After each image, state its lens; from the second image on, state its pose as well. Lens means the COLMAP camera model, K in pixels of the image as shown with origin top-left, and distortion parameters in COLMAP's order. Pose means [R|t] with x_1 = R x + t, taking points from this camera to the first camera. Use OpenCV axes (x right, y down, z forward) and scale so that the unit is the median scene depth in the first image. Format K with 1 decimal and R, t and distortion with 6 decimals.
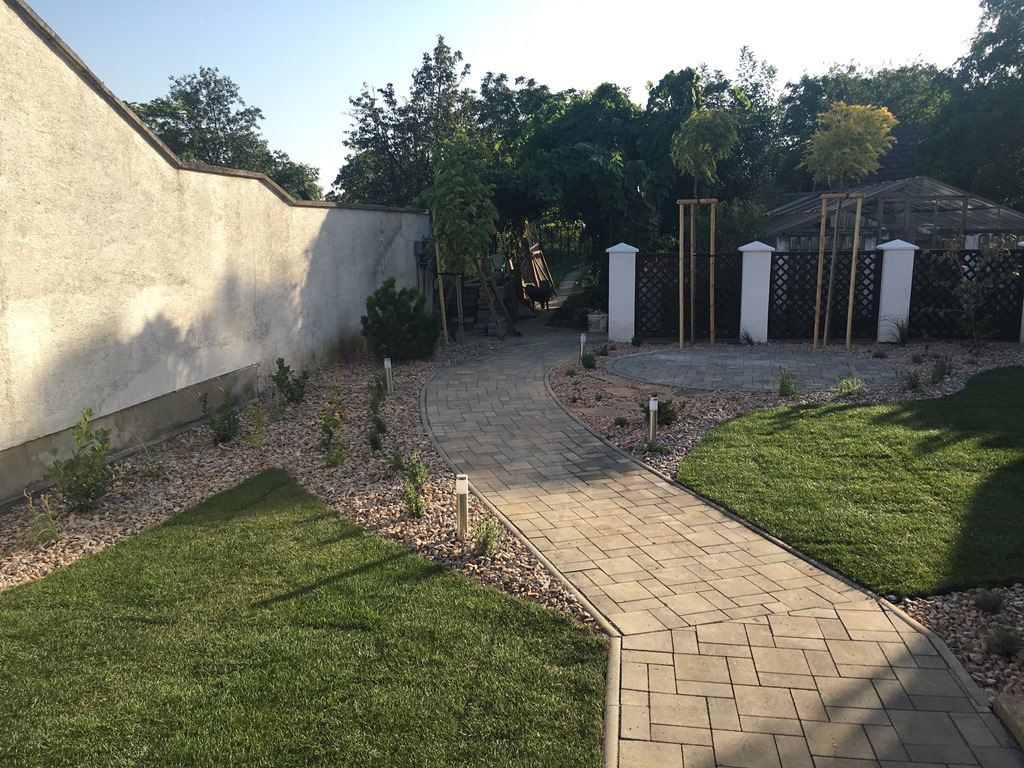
lens RADIAL K [[918.8, 0, 511.9], [0, 918.8, 389.5], [0, 0, 1]] dist [0.072650, -0.023867]
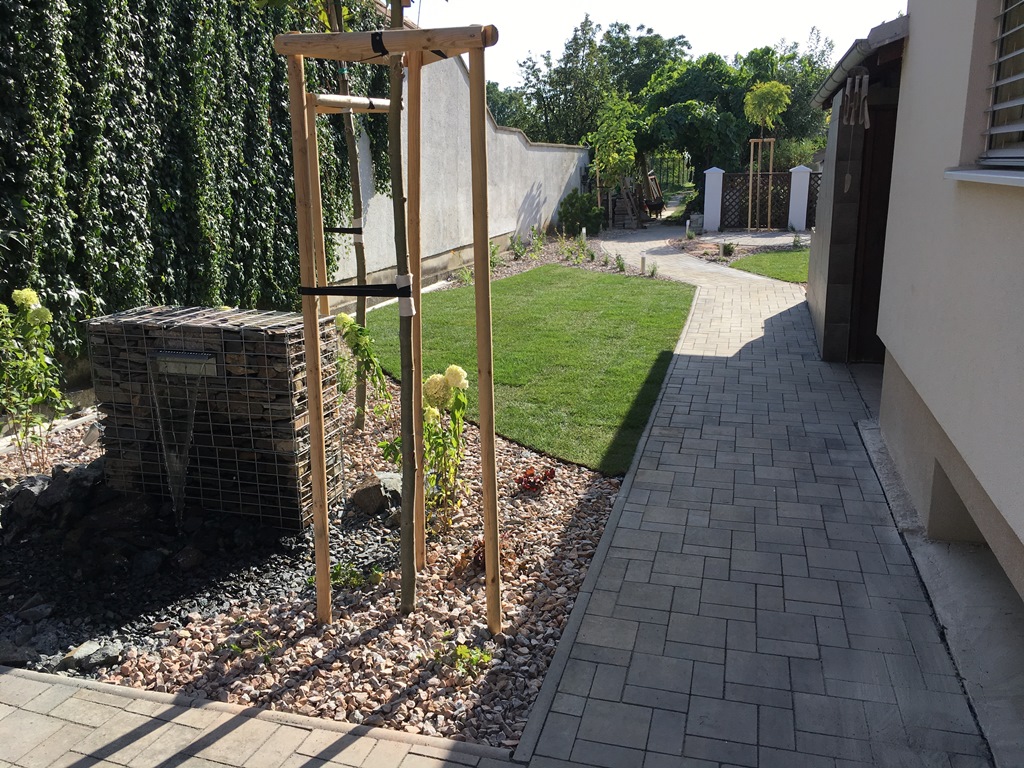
lens RADIAL K [[918.8, 0, 509.6], [0, 918.8, 375.2], [0, 0, 1]] dist [0.072650, -0.023867]
pose [[0.993557, 0.023811, -0.110803, -0.033170], [-0.017551, 0.998212, 0.057132, 0.082882], [0.111966, -0.054819, 0.992199, -0.467559]]
